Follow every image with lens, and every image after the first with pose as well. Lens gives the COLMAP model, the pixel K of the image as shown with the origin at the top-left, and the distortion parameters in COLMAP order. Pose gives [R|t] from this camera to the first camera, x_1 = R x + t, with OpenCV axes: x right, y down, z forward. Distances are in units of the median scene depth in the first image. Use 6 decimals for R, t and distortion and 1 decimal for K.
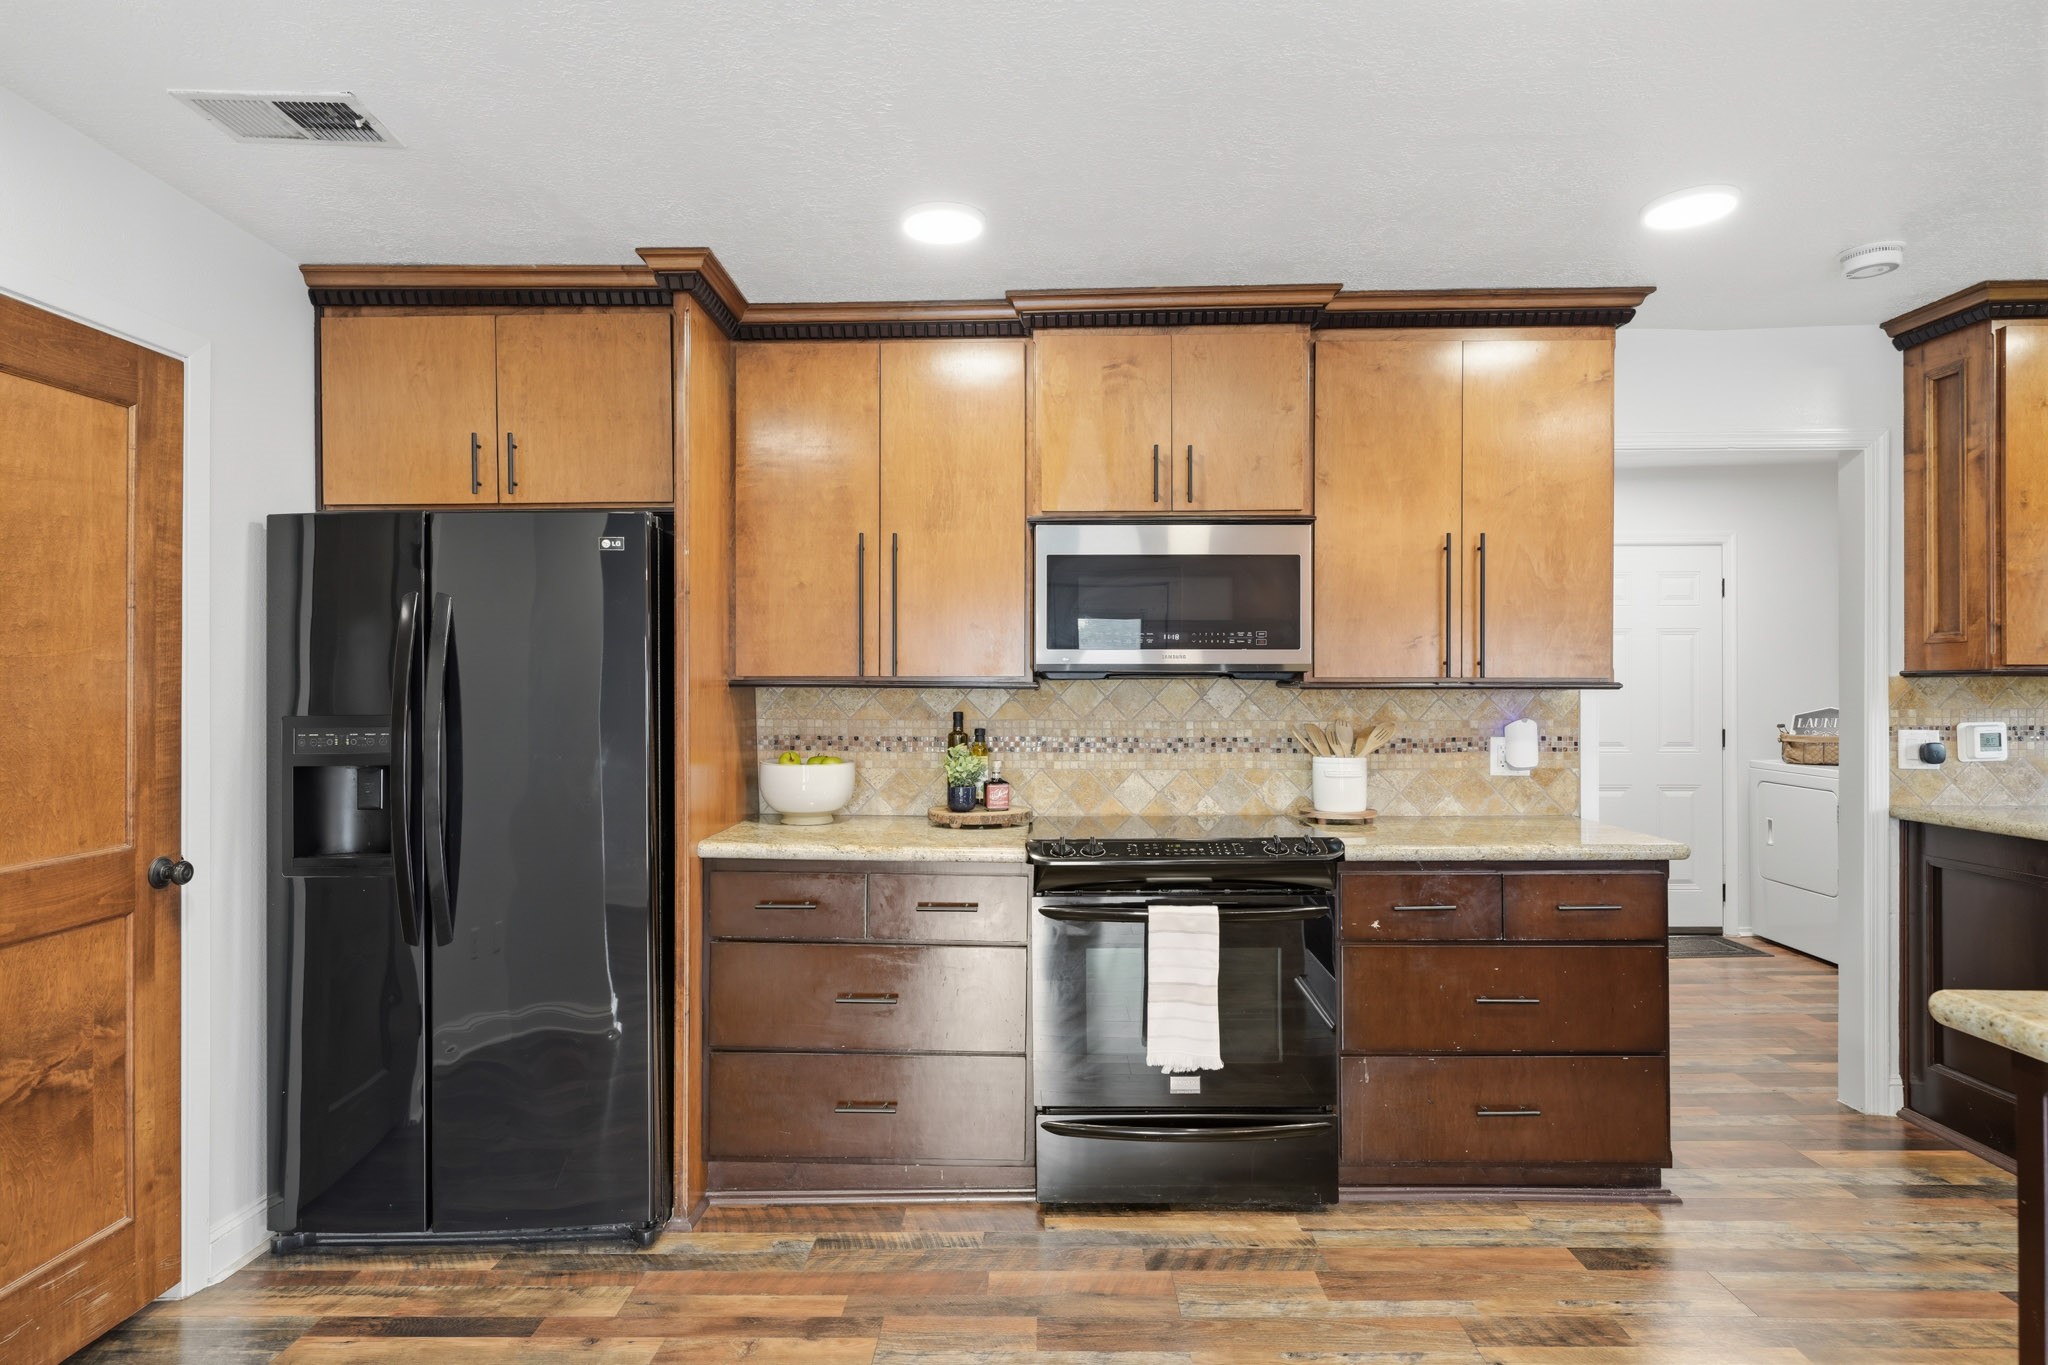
lens RADIAL K [[1142.2, 0, 1014.0], [0, 1142.2, 676.1], [0, 0, 1]] dist [-0.002715, 0.001357]
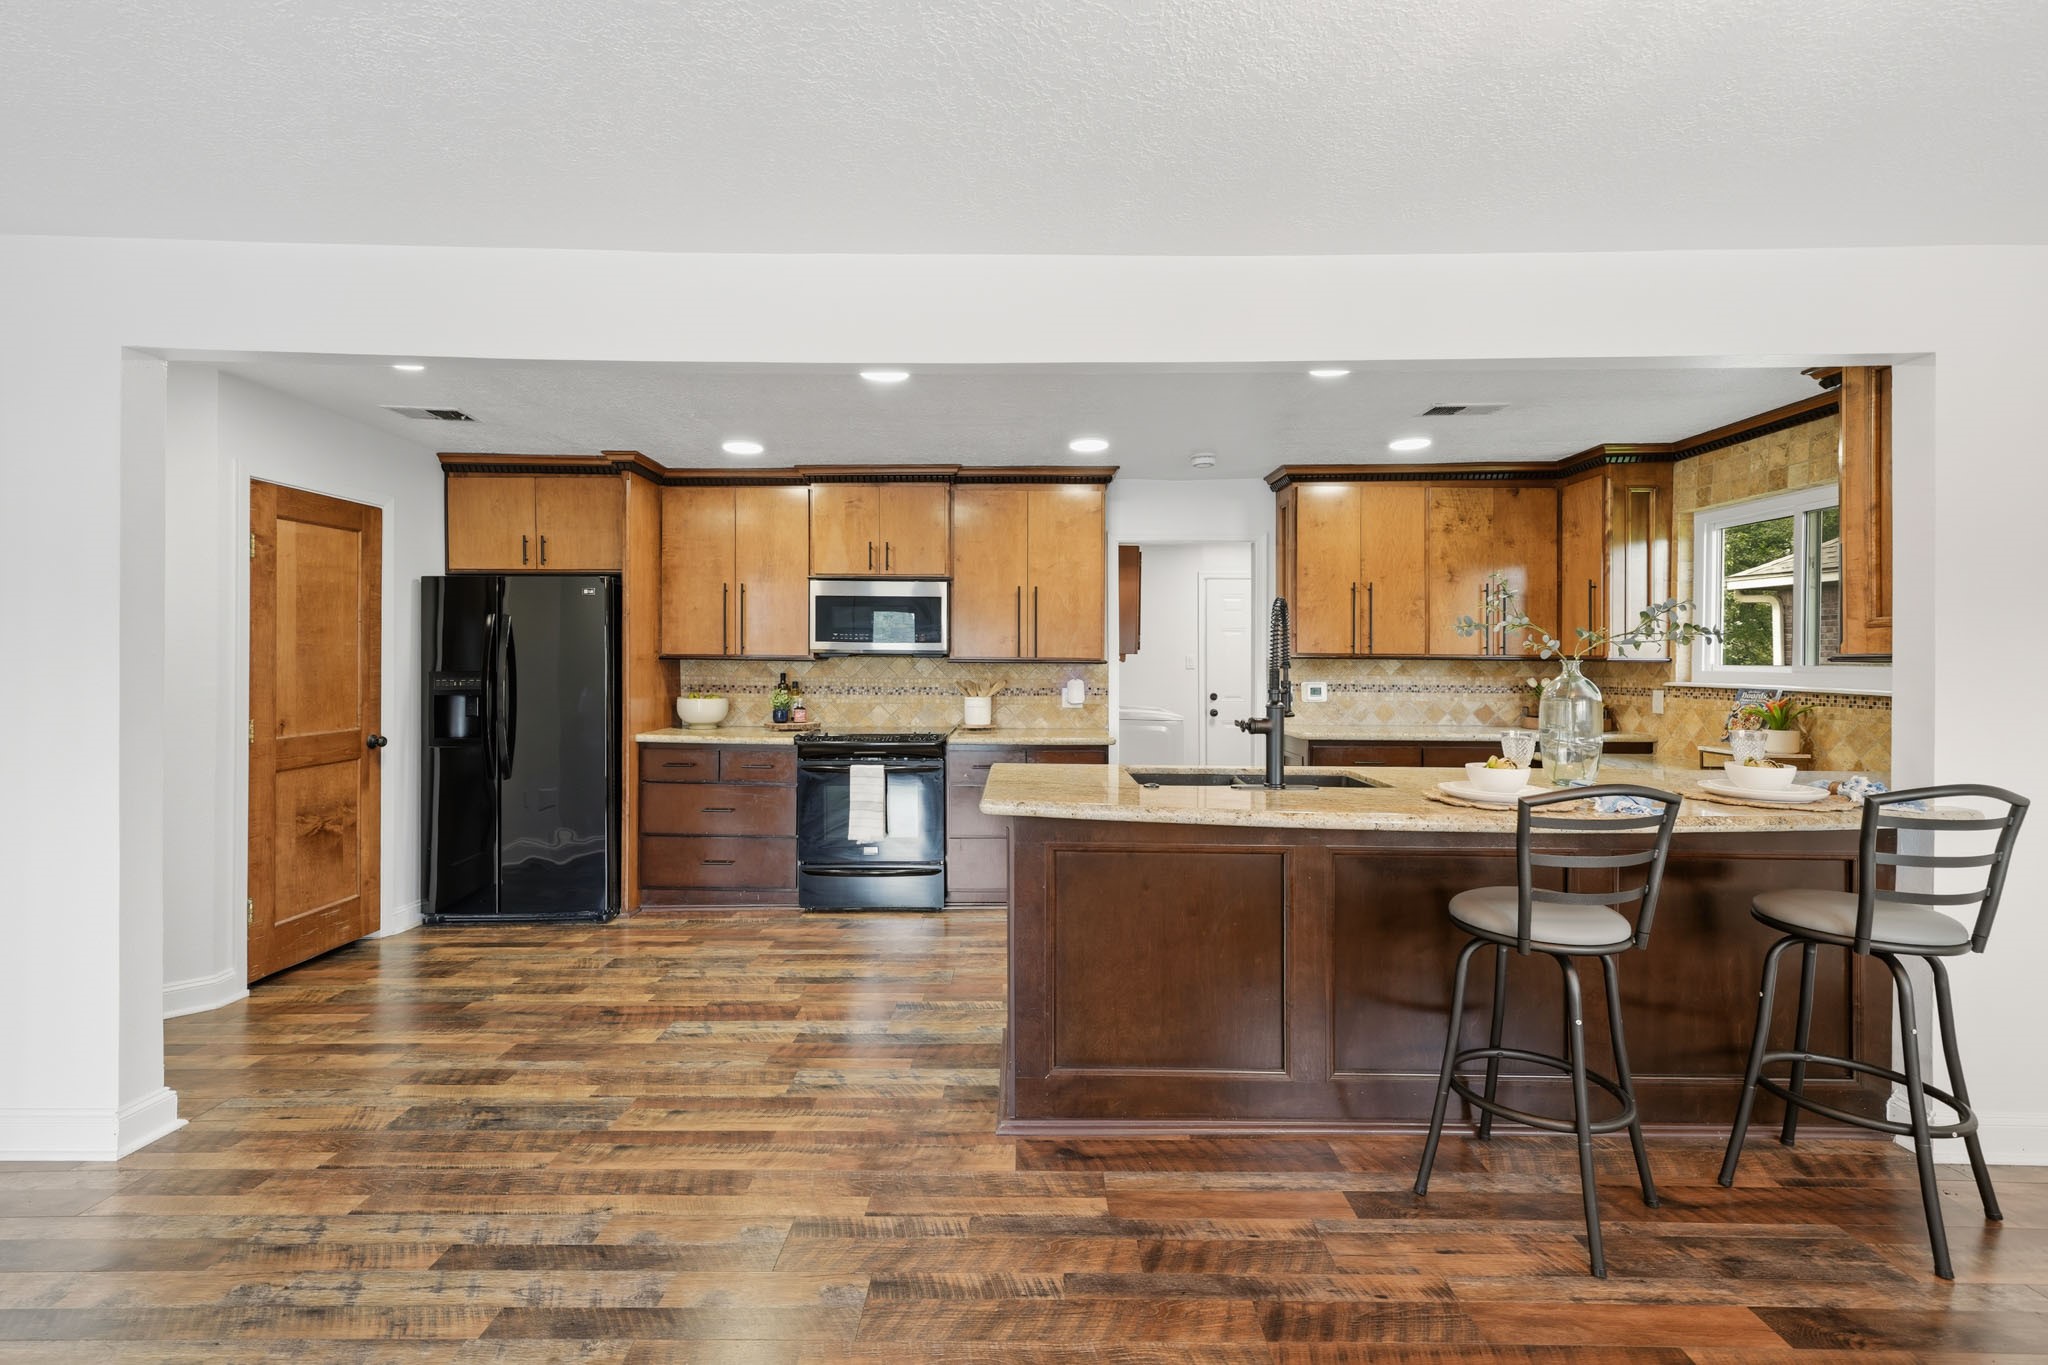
lens RADIAL K [[877.9, 0, 1034.0], [0, 877.9, 662.9], [0, 0, 1]] dist [0.007126, -0.001228]
pose [[0.999430, 0.006935, 0.033029, 0.354060], [-0.007297, 0.999915, 0.010836, -0.005834], [-0.032951, -0.011071, 0.999396, -0.555360]]
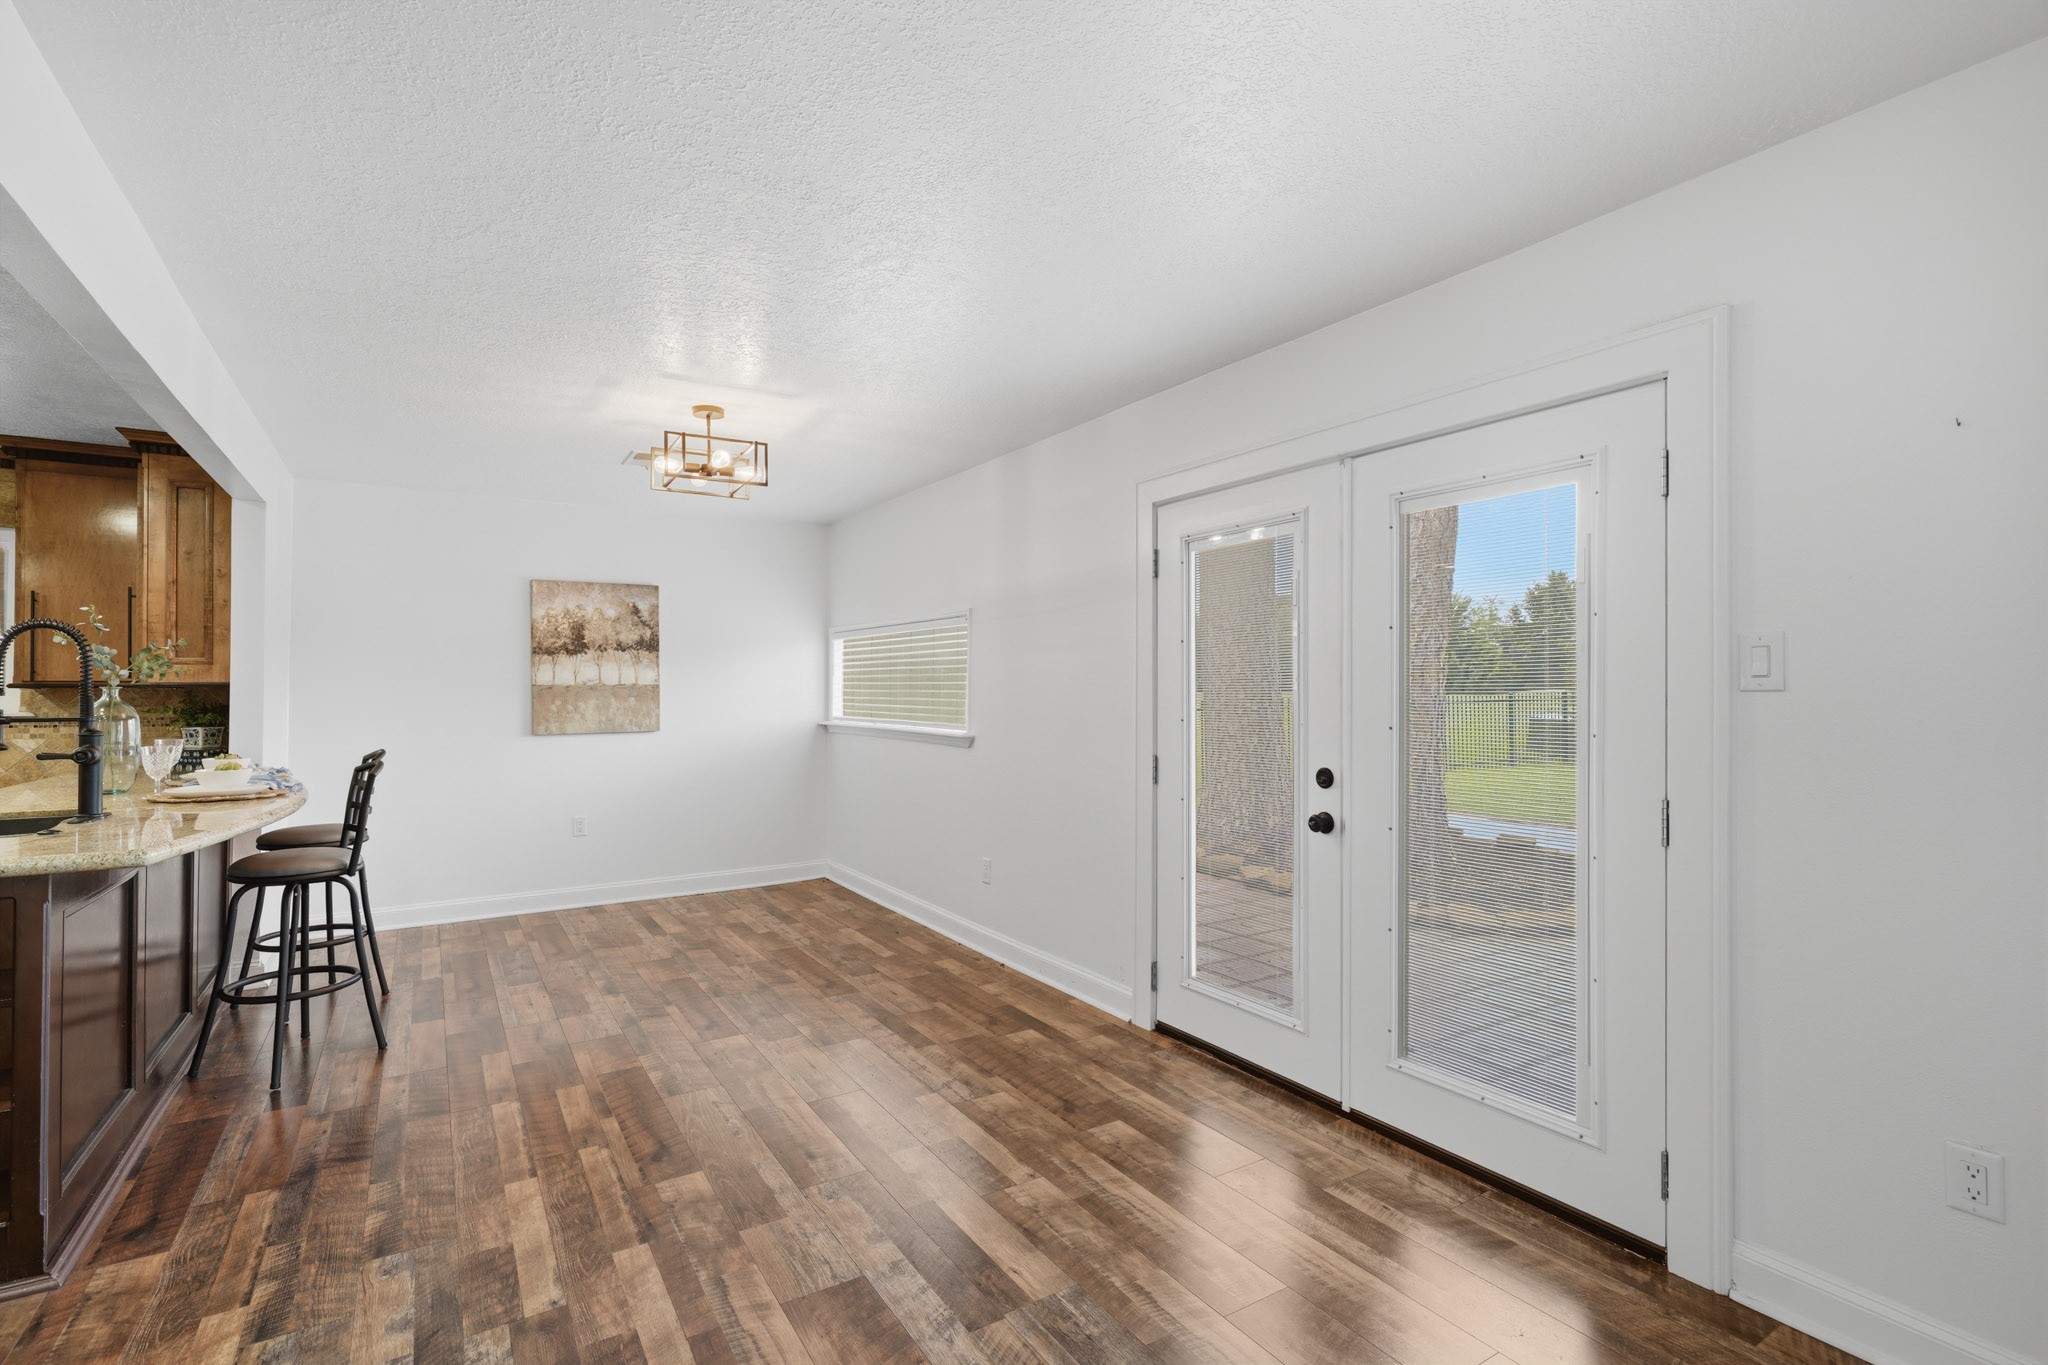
lens RADIAL K [[922.8, 0, 1028.0], [0, 922.8, 688.1], [0, 0, 1]] dist [-0.023040, -0.000650]
pose [[-0.560225, 0.008240, 0.828299, -0.537957], [-0.002526, 0.999929, -0.011656, 0.008795], [-0.828336, -0.008622, -0.560165, 0.008252]]
